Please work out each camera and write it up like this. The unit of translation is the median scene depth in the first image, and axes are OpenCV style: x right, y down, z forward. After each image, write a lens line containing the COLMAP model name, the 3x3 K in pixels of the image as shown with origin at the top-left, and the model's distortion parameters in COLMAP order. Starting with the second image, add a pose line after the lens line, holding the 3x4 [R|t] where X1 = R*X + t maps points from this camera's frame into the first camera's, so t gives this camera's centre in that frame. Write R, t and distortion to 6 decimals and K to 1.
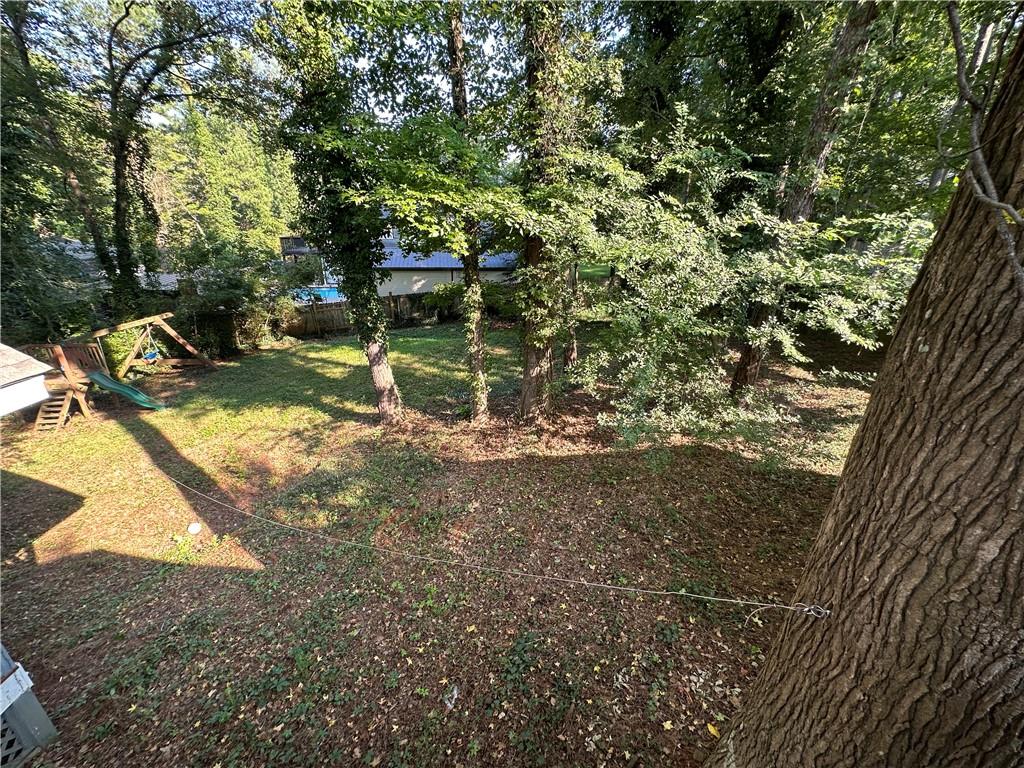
lens RADIAL K [[409.1, 0, 512.6], [0, 409.1, 384.0], [0, 0, 1]] dist [-0.004610, 0.000851]
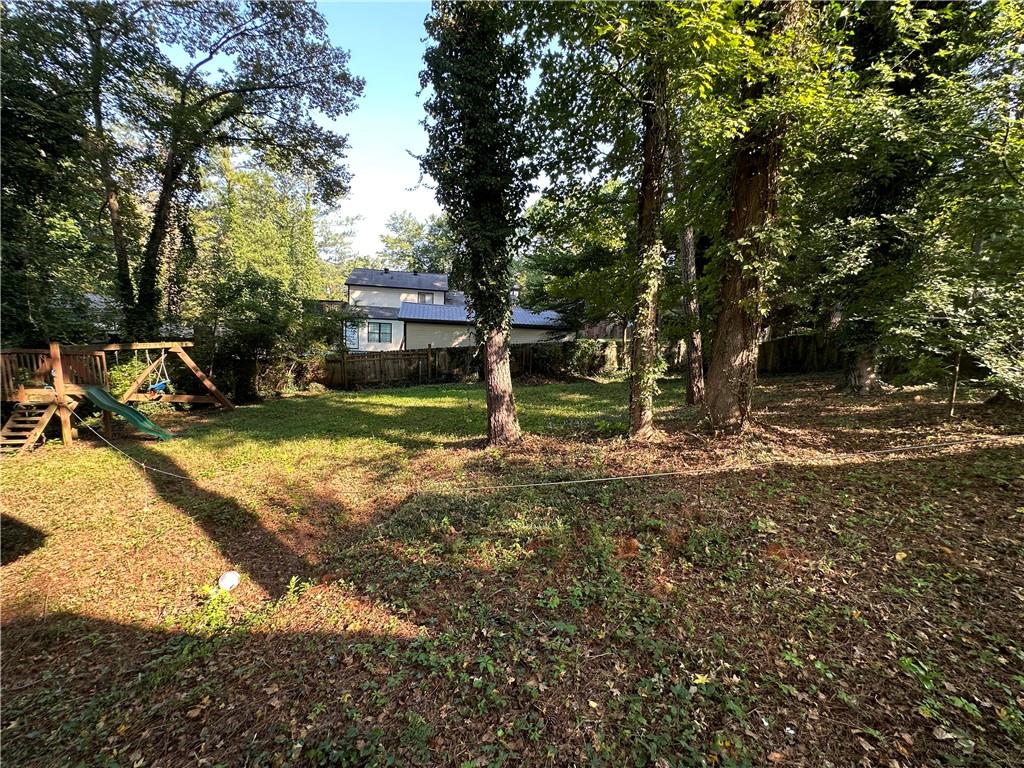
lens RADIAL K [[409.1, 0, 511.6], [0, 409.1, 384.3], [0, 0, 1]] dist [-0.004610, 0.000851]
pose [[0.999197, 0.027356, 0.029259, -0.254293], [-0.019747, 0.971949, -0.234361, 0.133201], [-0.034850, 0.233595, 0.971709, 0.221542]]
